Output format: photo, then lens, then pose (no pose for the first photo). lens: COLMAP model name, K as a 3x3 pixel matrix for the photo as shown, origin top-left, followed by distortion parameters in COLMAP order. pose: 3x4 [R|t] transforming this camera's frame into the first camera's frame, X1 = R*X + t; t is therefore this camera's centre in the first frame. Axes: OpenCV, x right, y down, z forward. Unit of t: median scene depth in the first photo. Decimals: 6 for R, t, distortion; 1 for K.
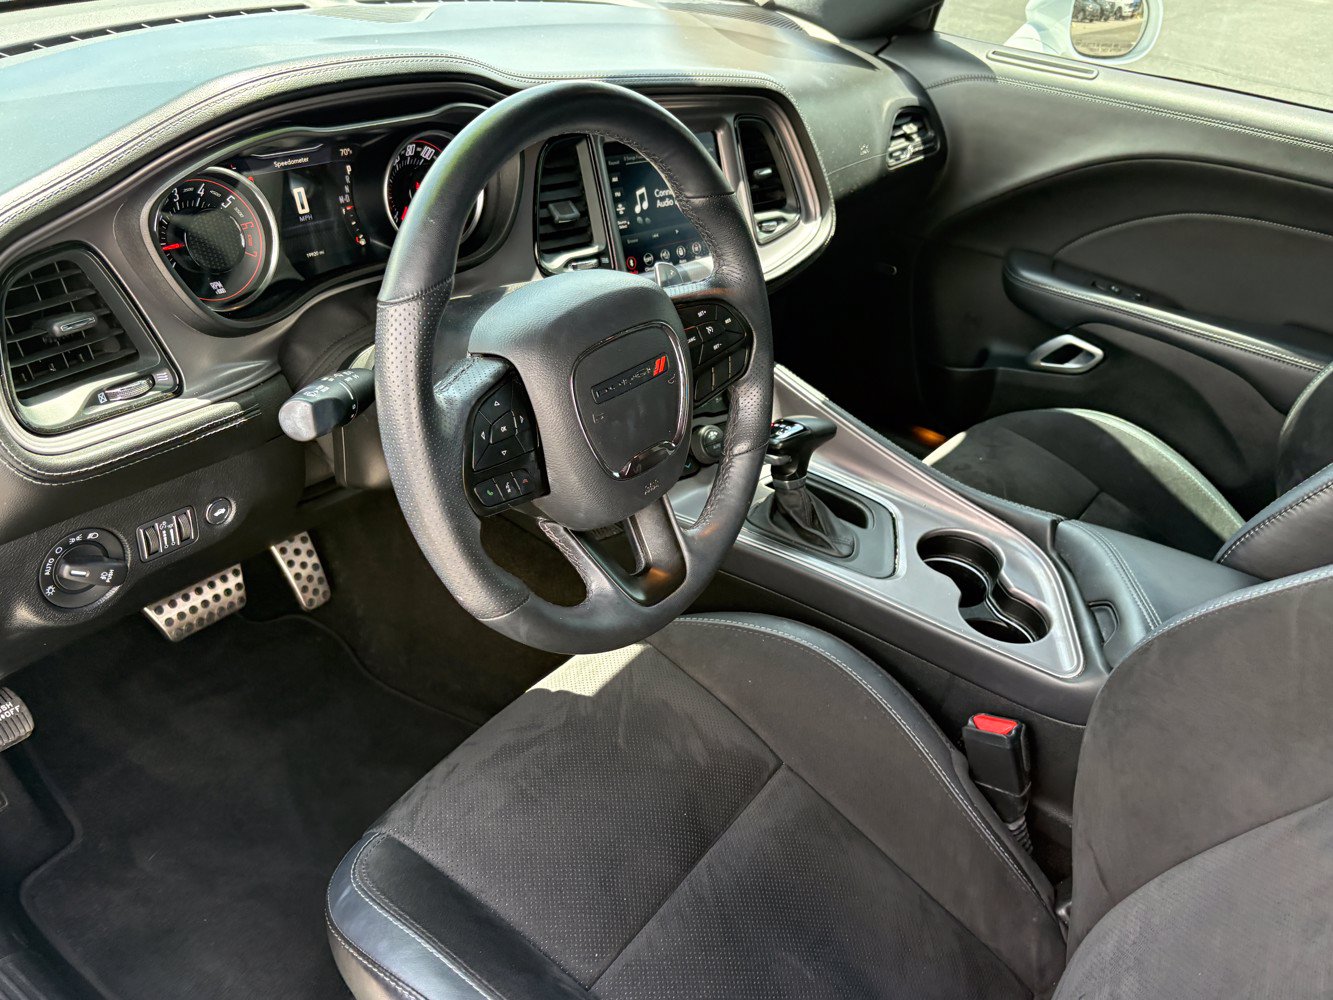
lens RADIAL K [[1067.1, 0, 665.8], [0, 1067.1, 557.1], [0, 0, 1]] dist [0.068004, -0.087613]
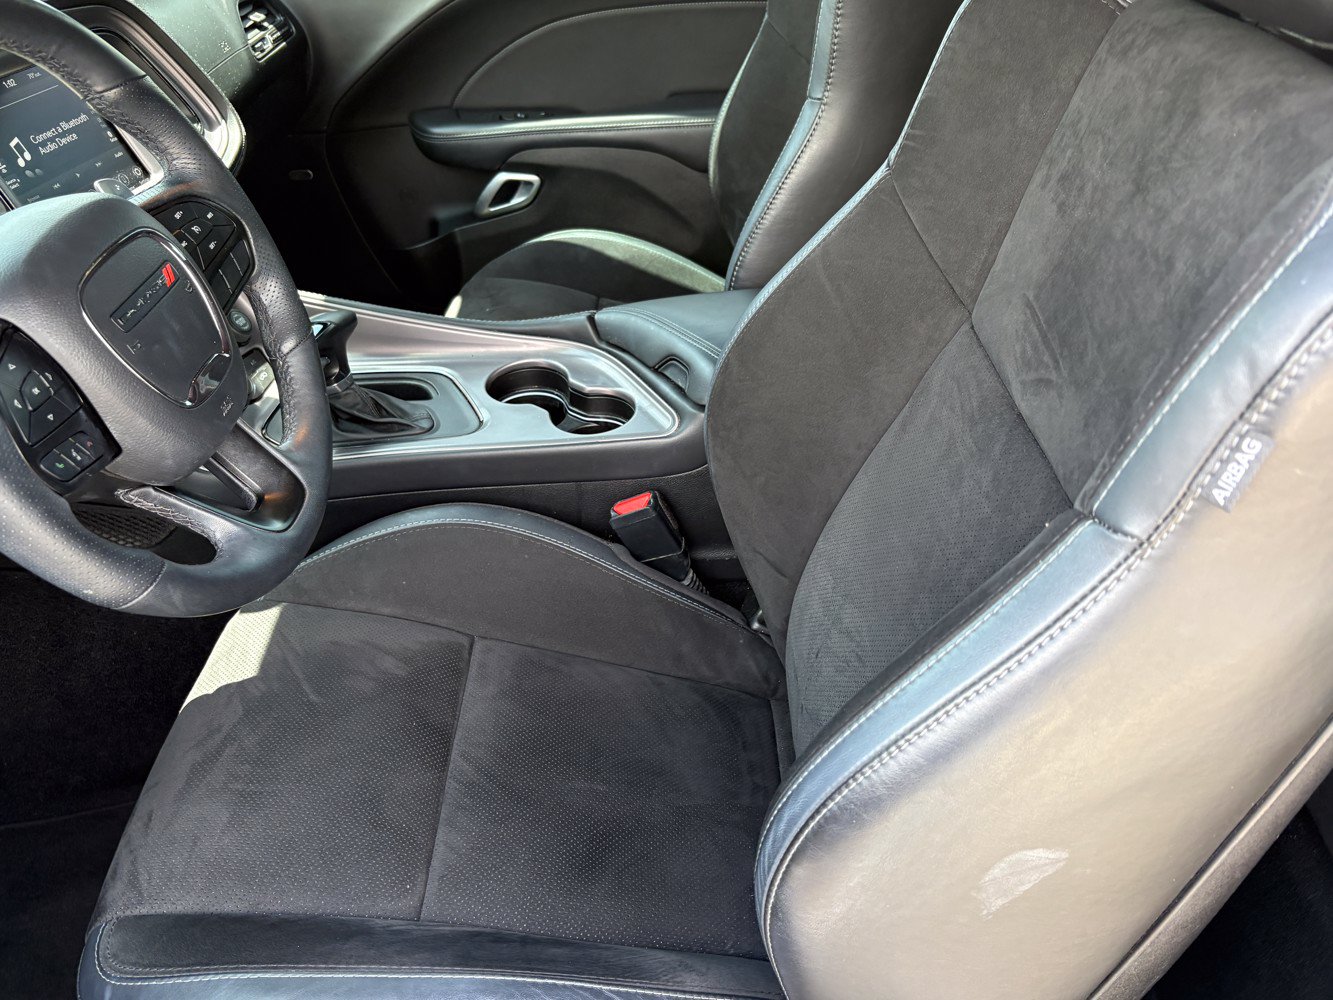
lens RADIAL K [[1067.1, 0, 665.8], [0, 1067.1, 557.1], [0, 0, 1]] dist [0.068004, -0.087613]
pose [[0.805588, -0.455295, 0.379124, -0.089567], [0.432607, 0.889241, 0.148669, 0.055369], [-0.404821, 0.044245, 0.913325, 0.018346]]
